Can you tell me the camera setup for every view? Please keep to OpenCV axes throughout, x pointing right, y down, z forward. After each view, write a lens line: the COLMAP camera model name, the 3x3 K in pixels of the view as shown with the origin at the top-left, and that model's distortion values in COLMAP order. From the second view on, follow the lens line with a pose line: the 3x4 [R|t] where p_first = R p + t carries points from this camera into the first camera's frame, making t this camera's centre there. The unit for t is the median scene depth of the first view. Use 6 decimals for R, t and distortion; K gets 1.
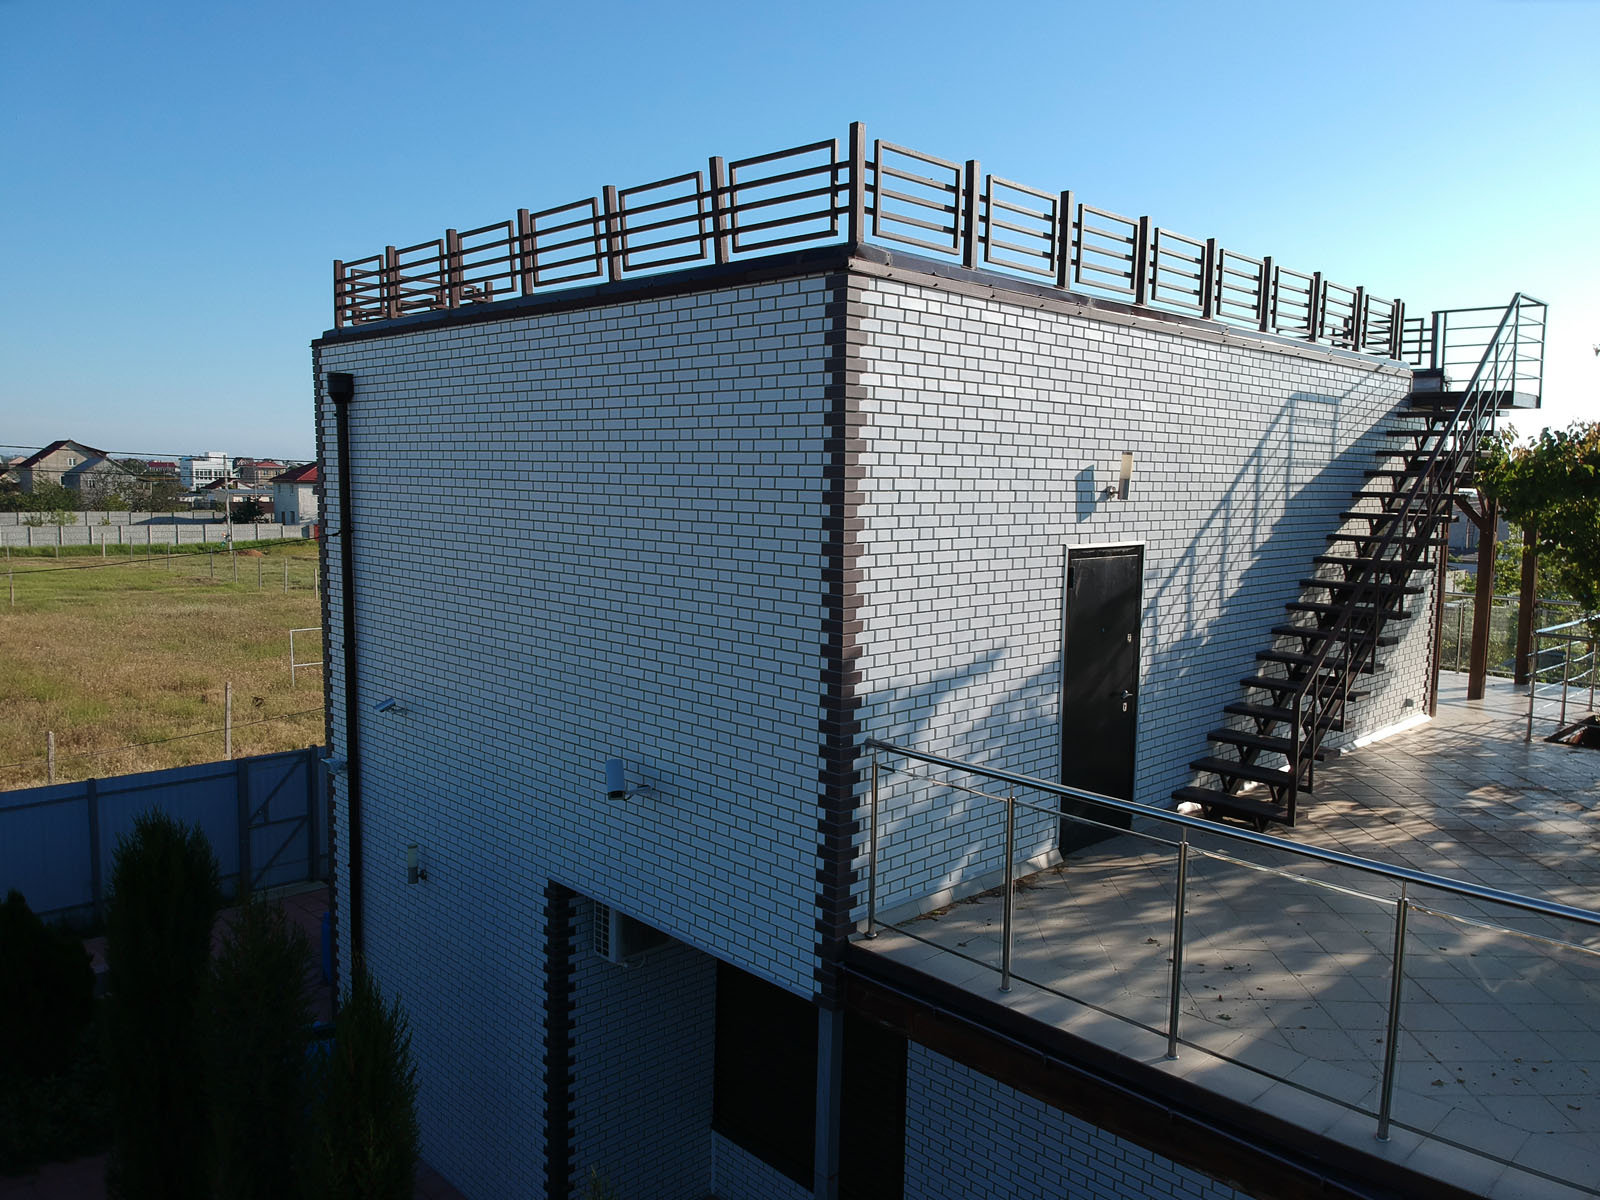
lens RADIAL K [[1169.0, 0, 800.0], [0, 1169.0, 600.0], [0, 0, 1]] dist [0.084543, -0.150092]
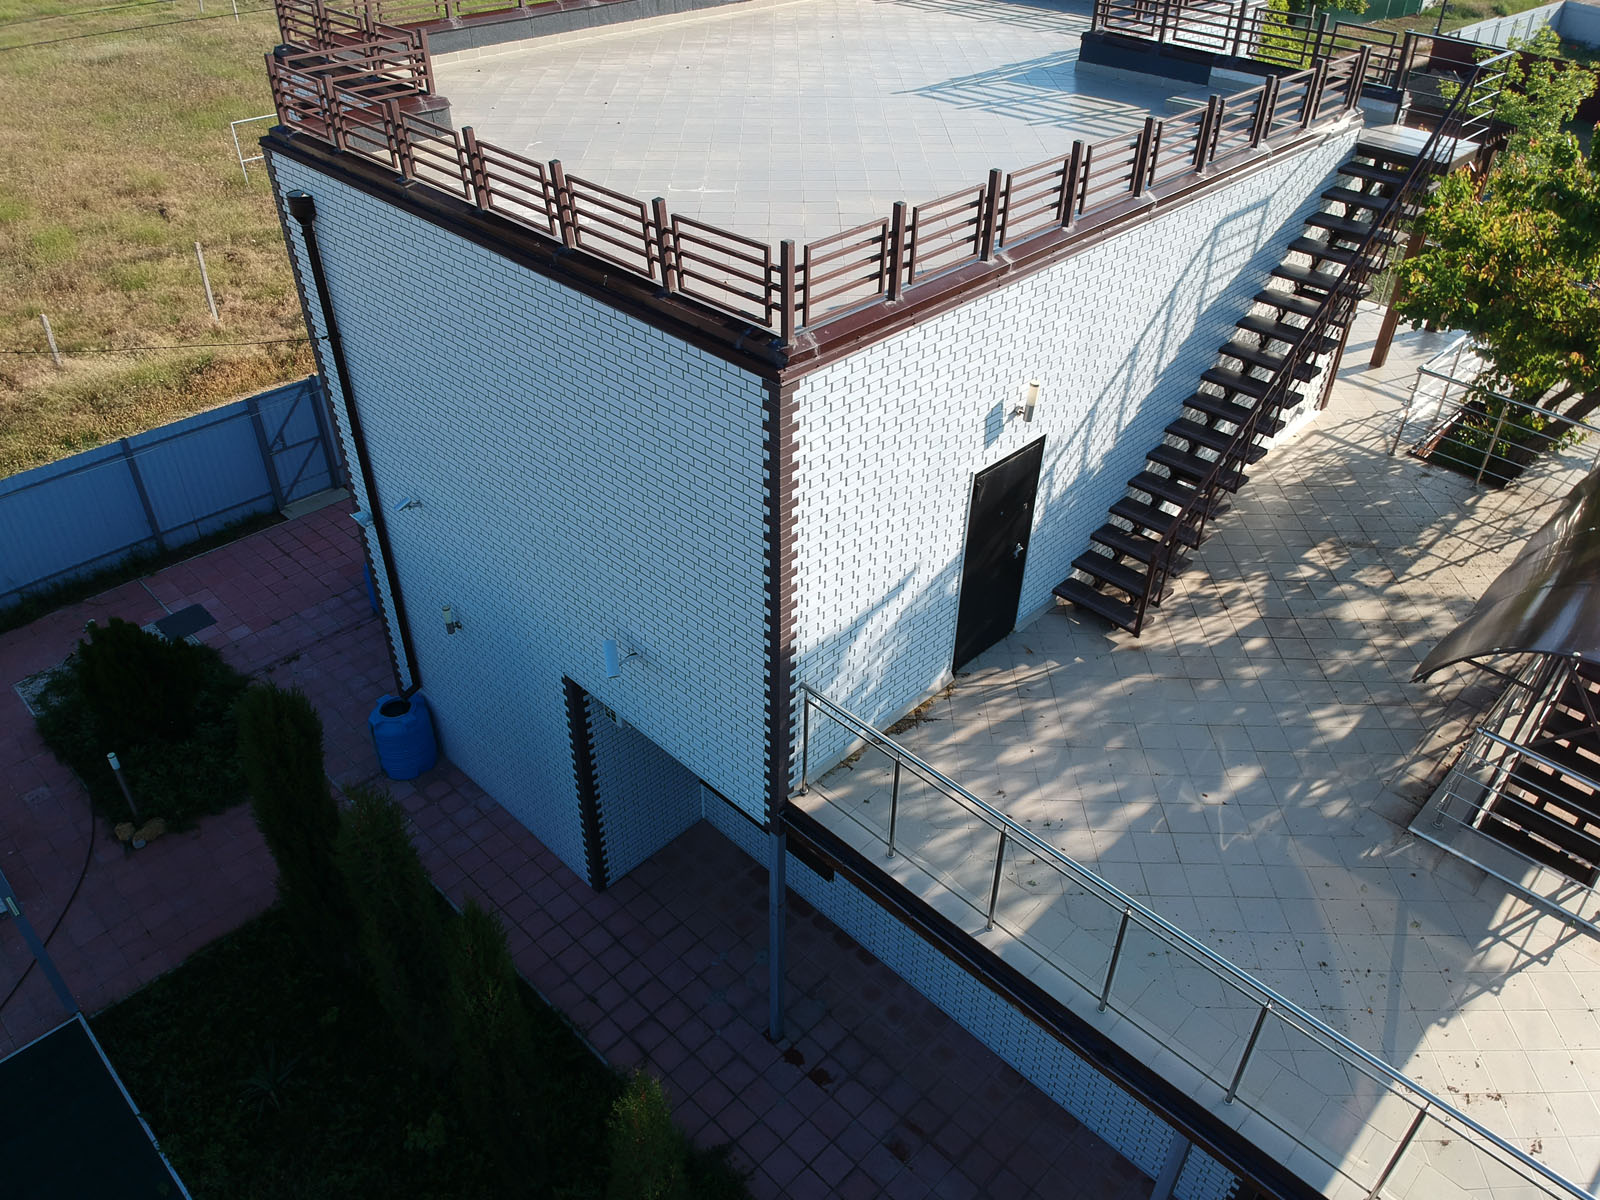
lens RADIAL K [[1158.9, 0, 783.6], [0, 1158.9, 597.8], [0, 0, 1]] dist [0.109497, -0.179838]
pose [[0.999889, -0.014262, 0.004316, 0.027455], [0.010192, 0.865903, 0.500108, -0.515336], [-0.010869, -0.500009, 0.865952, -0.080679]]
